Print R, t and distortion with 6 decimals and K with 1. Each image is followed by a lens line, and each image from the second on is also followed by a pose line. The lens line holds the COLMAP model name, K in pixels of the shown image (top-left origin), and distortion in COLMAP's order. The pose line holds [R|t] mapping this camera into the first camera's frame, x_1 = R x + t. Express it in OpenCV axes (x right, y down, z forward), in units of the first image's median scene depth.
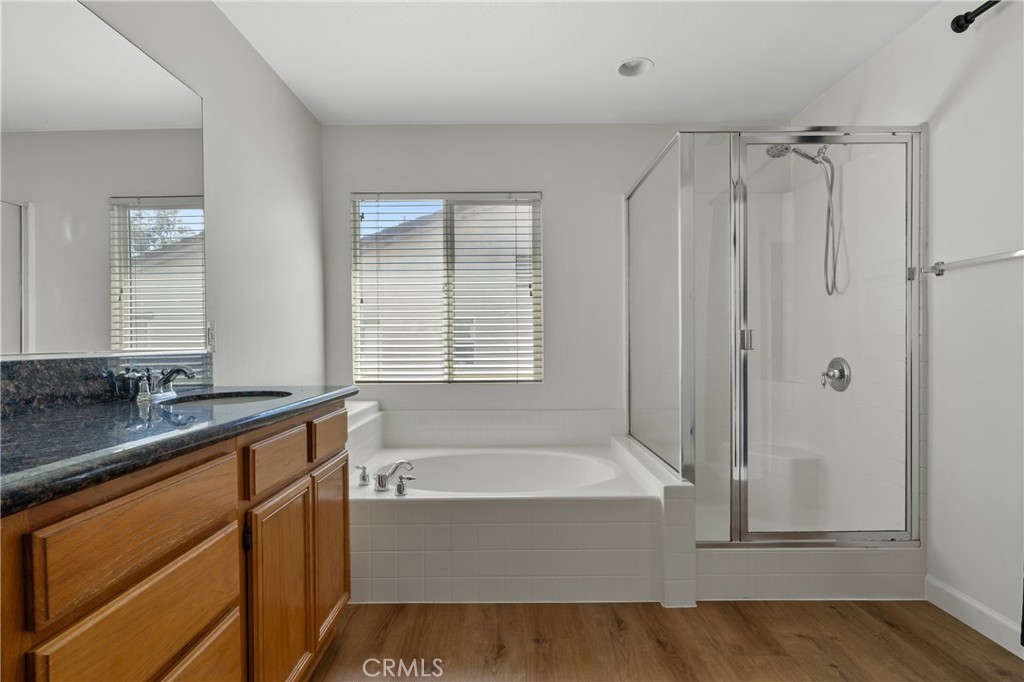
lens RADIAL K [[510.0, 0, 512.8], [0, 510.0, 346.9], [0, 0, 1]] dist [-0.012933, 0.001549]
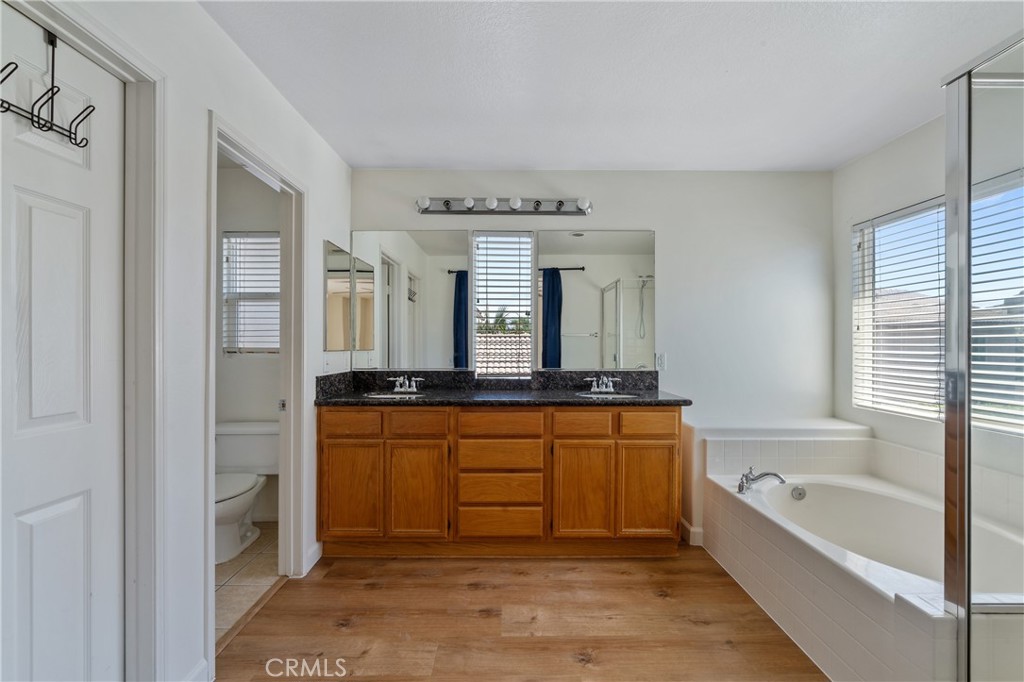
lens RADIAL K [[460.9, 0, 515.4], [0, 460.9, 341.0], [0, 0, 1]] dist [-0.009781, 0.002723]
pose [[0.016367, 0.003395, -0.999860, 0.918613], [-0.014796, 0.999886, 0.003152, -0.081997], [0.999757, 0.014743, 0.016416, 0.421402]]
